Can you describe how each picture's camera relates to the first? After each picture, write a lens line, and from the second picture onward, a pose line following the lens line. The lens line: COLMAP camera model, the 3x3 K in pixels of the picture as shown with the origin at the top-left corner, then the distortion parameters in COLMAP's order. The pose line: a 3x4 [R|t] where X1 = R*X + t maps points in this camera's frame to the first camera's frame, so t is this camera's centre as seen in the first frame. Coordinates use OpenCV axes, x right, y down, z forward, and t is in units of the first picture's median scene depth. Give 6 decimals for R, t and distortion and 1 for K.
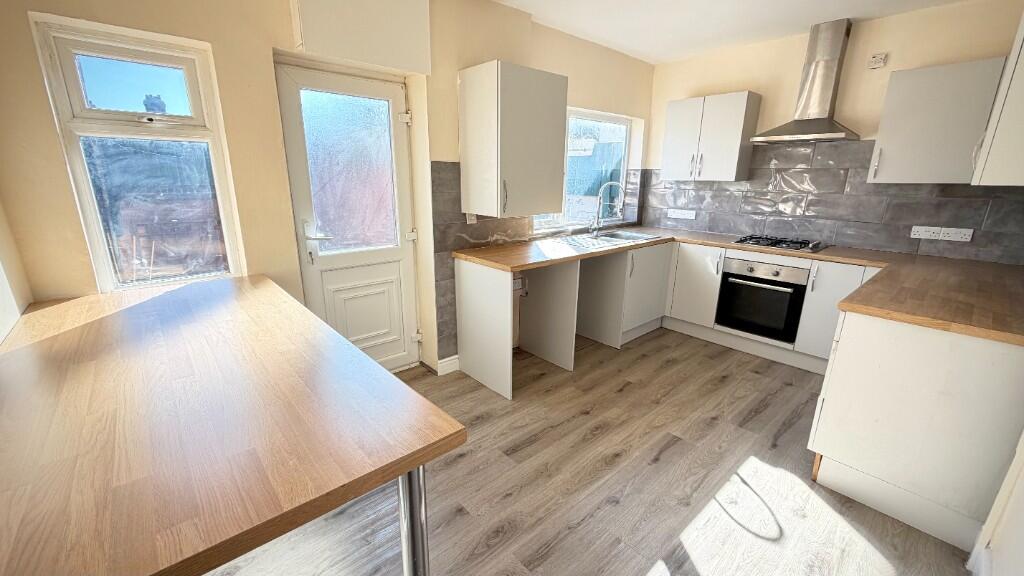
lens RADIAL K [[407.8, 0, 507.9], [0, 407.8, 287.0], [0, 0, 1]] dist [0.000392, 0.000056]
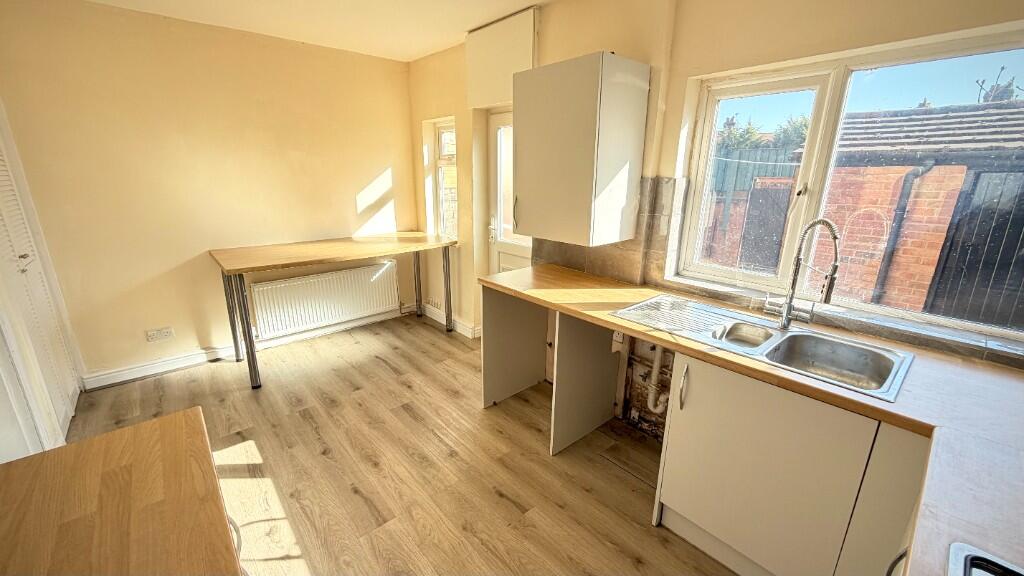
lens RADIAL K [[407.8, 0, 507.9], [0, 407.8, 287.0], [0, 0, 1]] dist [0.000392, 0.000056]
pose [[-0.007745, 0.265239, -0.964152, 1.106441], [-0.268604, 0.928194, 0.257504, -0.344636], [0.963220, 0.260969, 0.064055, 1.109908]]
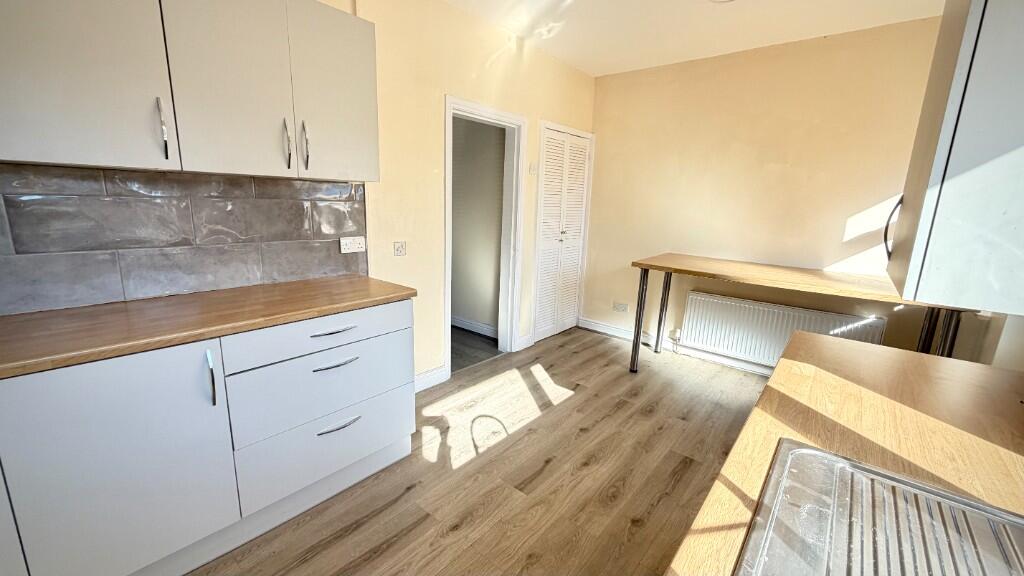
lens RADIAL K [[407.8, 0, 507.9], [0, 407.8, 287.0], [0, 0, 1]] dist [0.000392, 0.000056]
pose [[-0.988407, -0.011566, -0.151383, 0.594587], [-0.079829, 0.887729, 0.453392, -0.393326], [0.129144, 0.460221, -0.878361, 1.608880]]
